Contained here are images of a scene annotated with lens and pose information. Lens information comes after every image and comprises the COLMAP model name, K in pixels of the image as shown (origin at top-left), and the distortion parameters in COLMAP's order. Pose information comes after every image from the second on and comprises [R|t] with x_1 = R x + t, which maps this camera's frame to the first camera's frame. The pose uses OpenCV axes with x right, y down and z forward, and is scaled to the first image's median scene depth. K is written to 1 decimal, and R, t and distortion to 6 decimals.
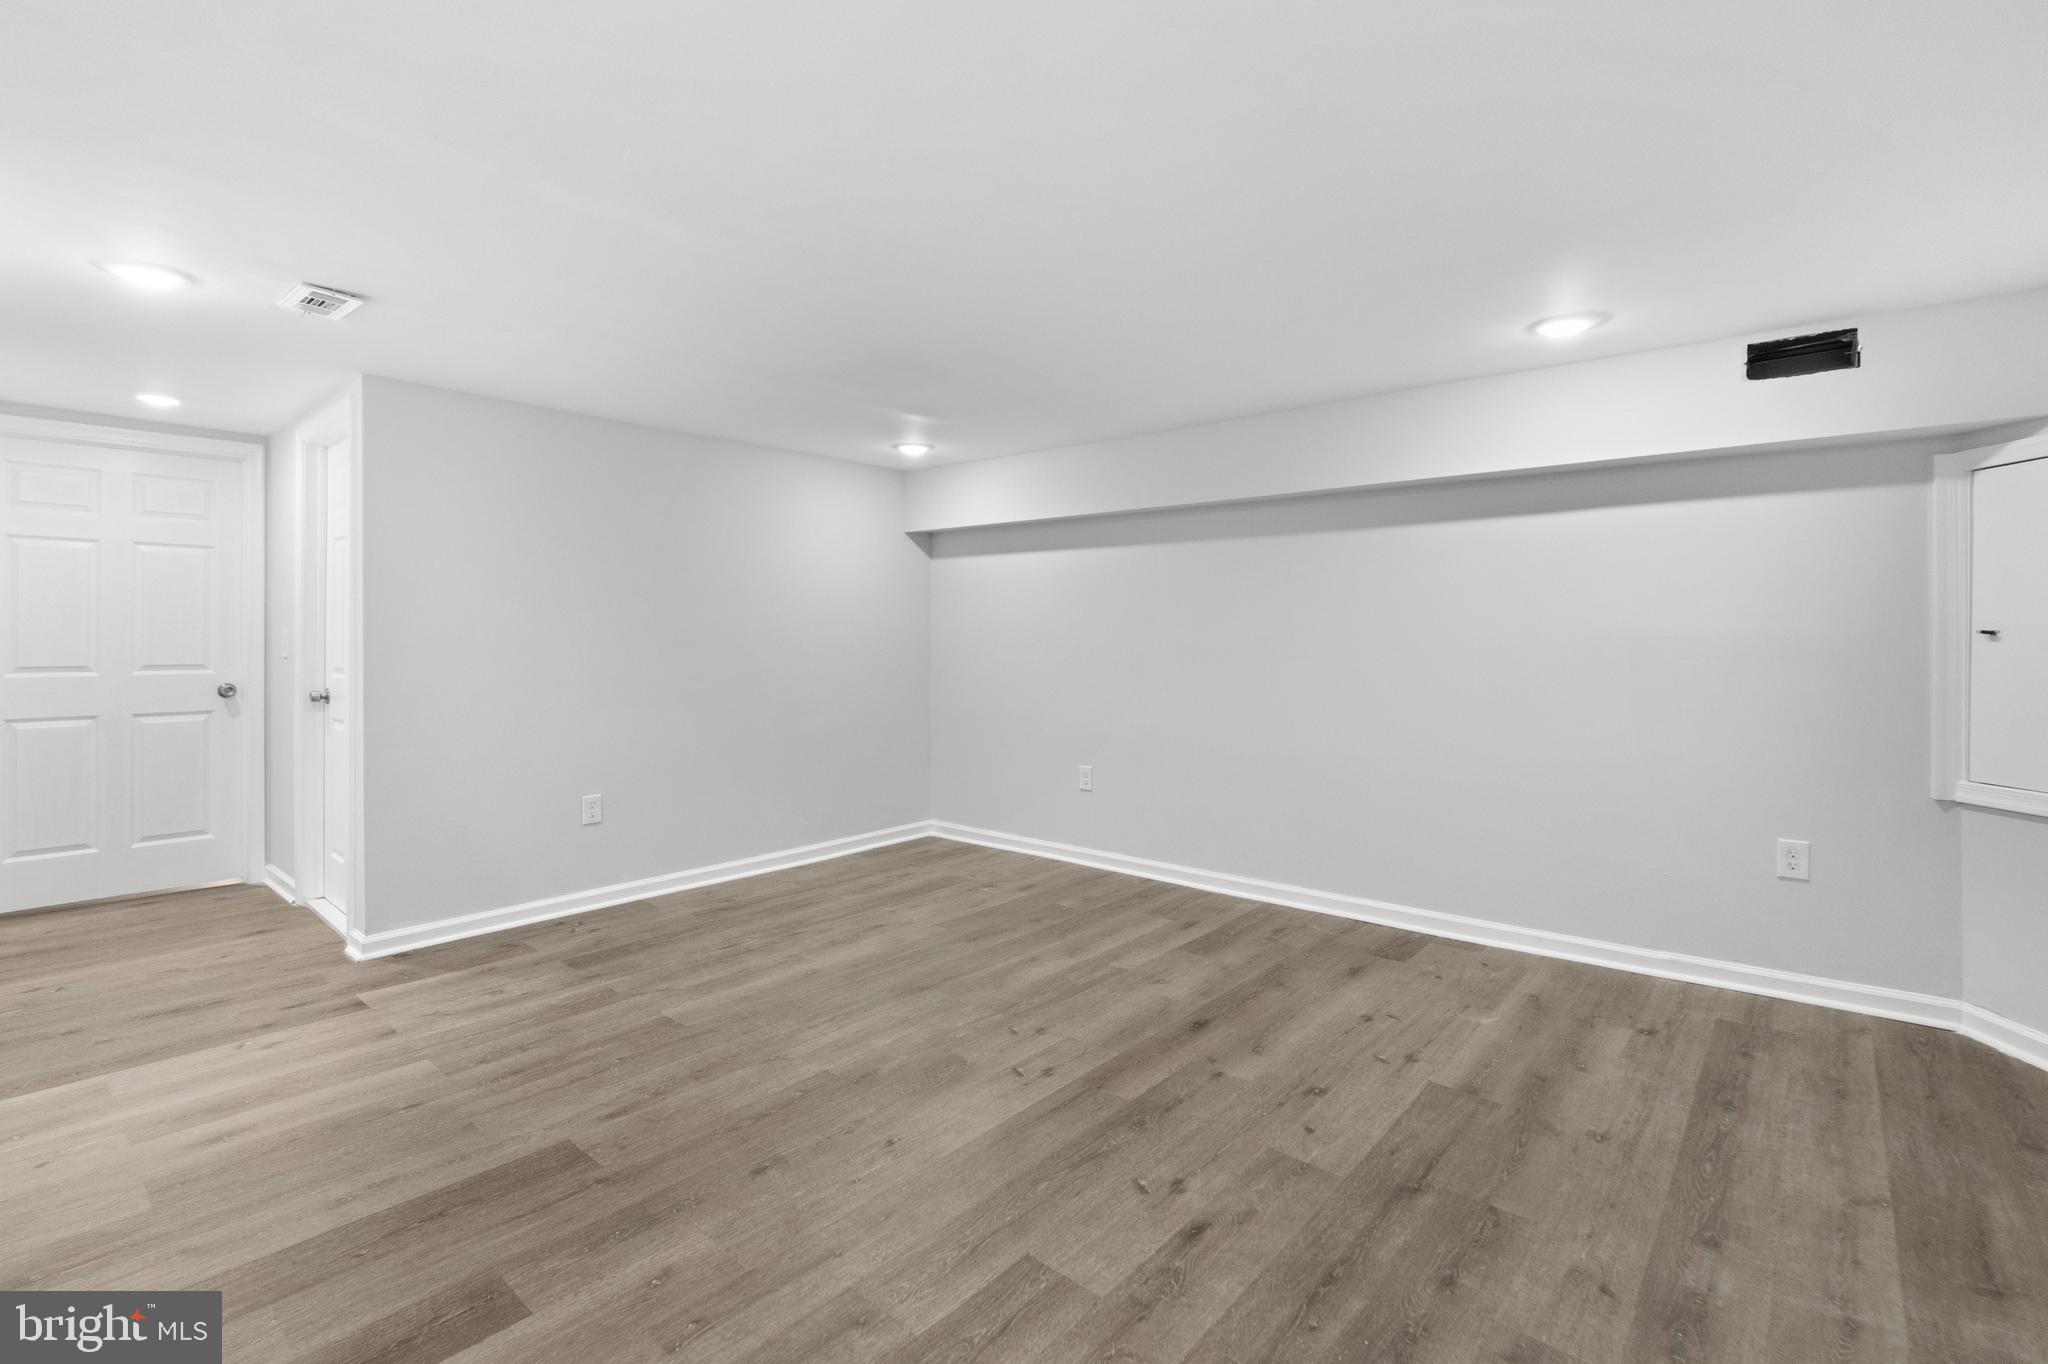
lens RADIAL K [[919.4, 0, 1012.6], [0, 919.4, 664.7], [0, 0, 1]] dist [-0.008885, 0.001852]
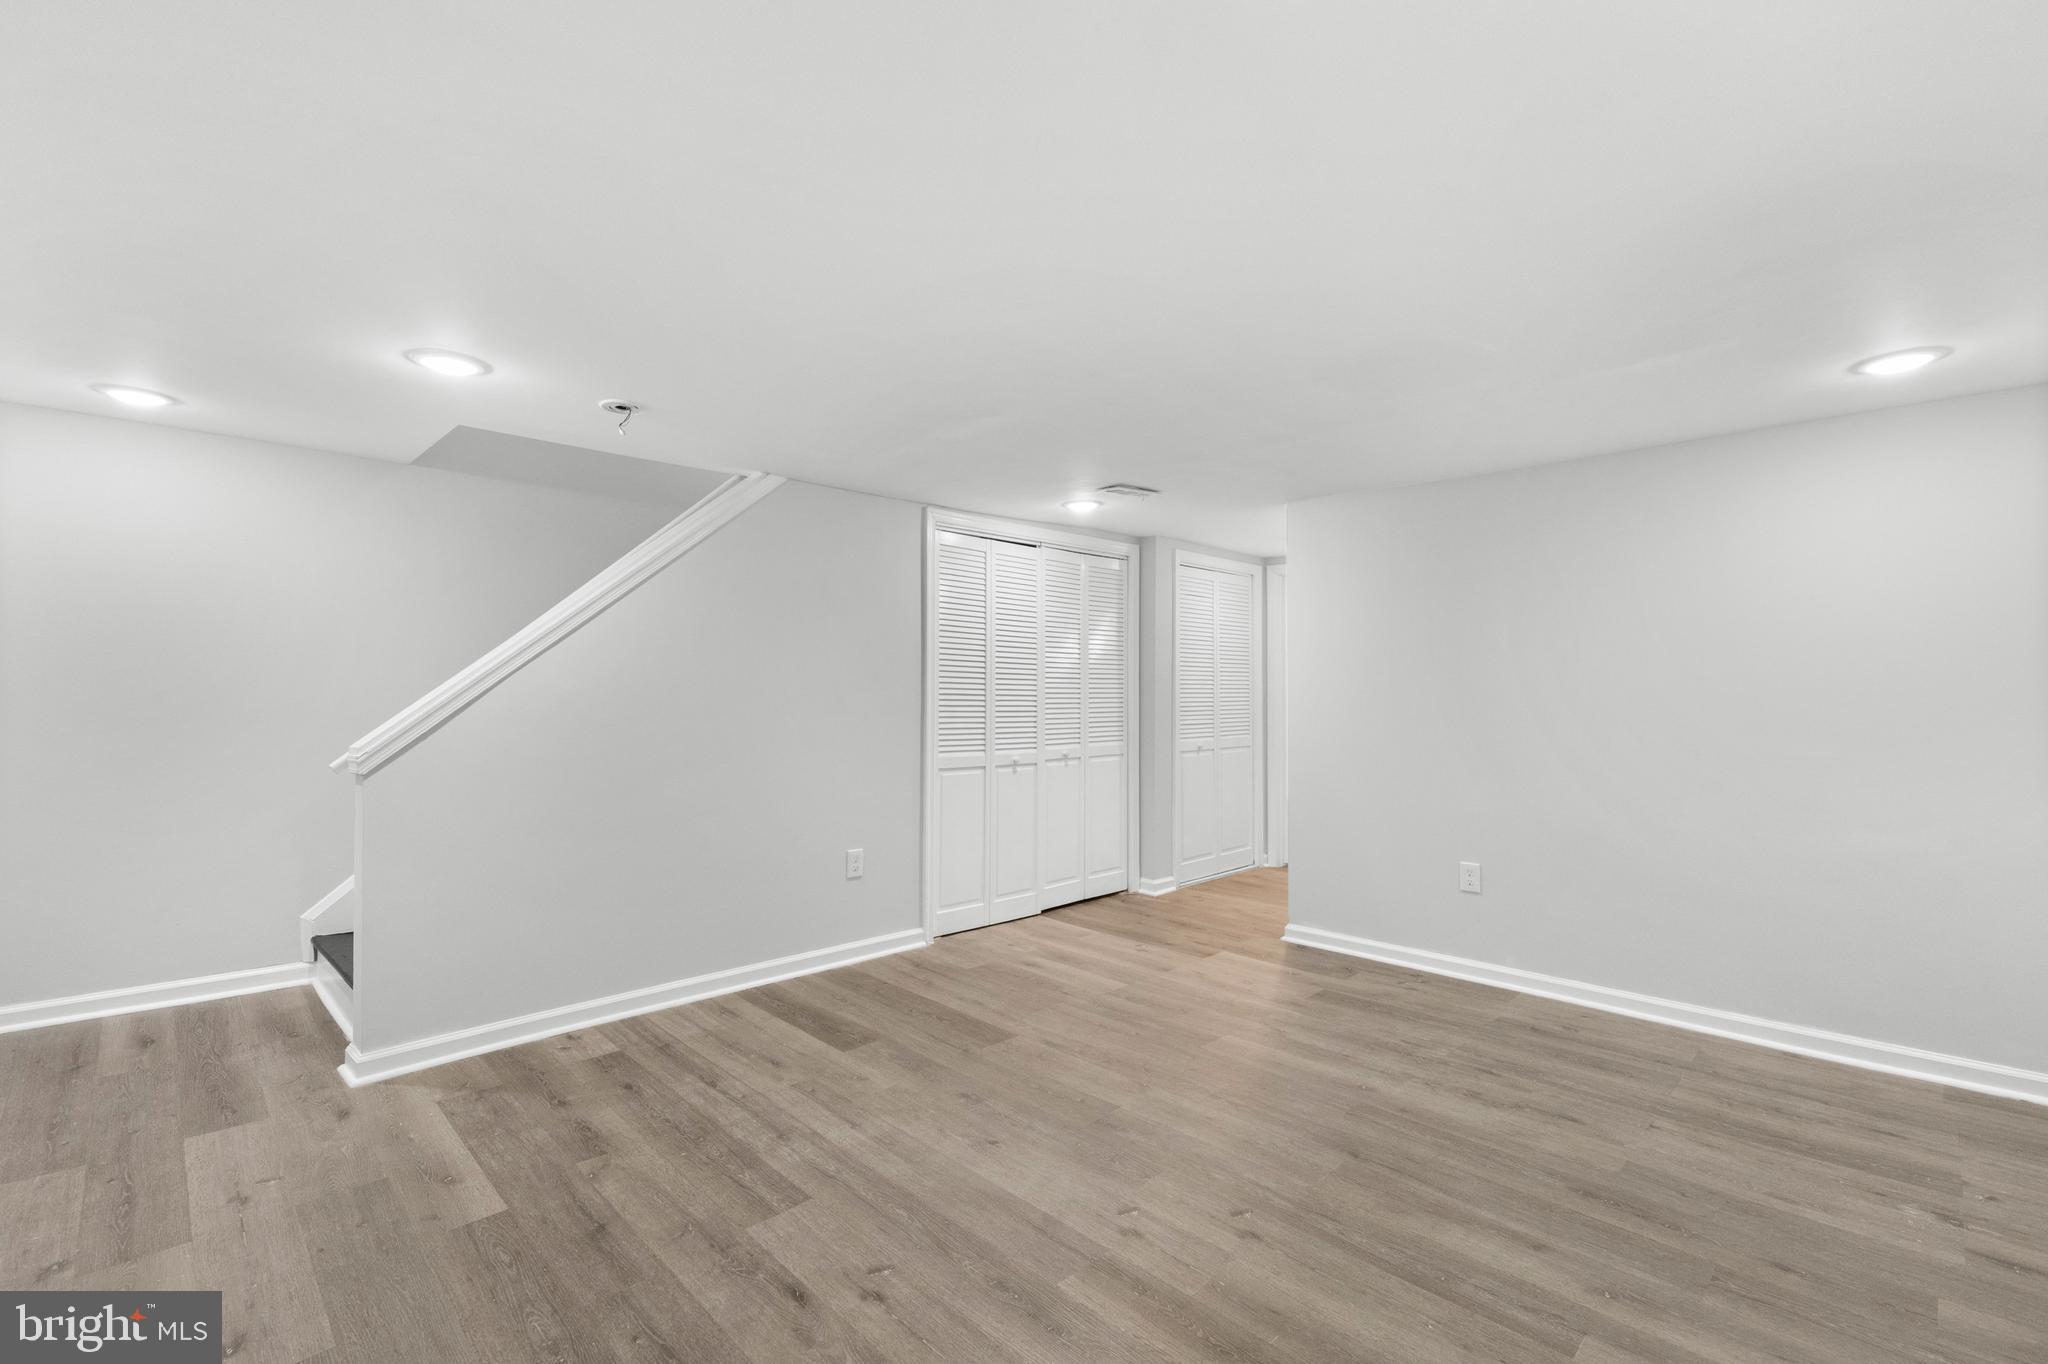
lens RADIAL K [[919.4, 0, 1023.2], [0, 919.4, 688.9], [0, 0, 1]] dist [-0.008885, 0.001852]
pose [[-0.077831, -0.003314, -0.996961, 0.799778], [-0.032646, 0.999467, -0.000774, -0.034943], [0.996432, 0.032486, -0.077898, 0.881606]]
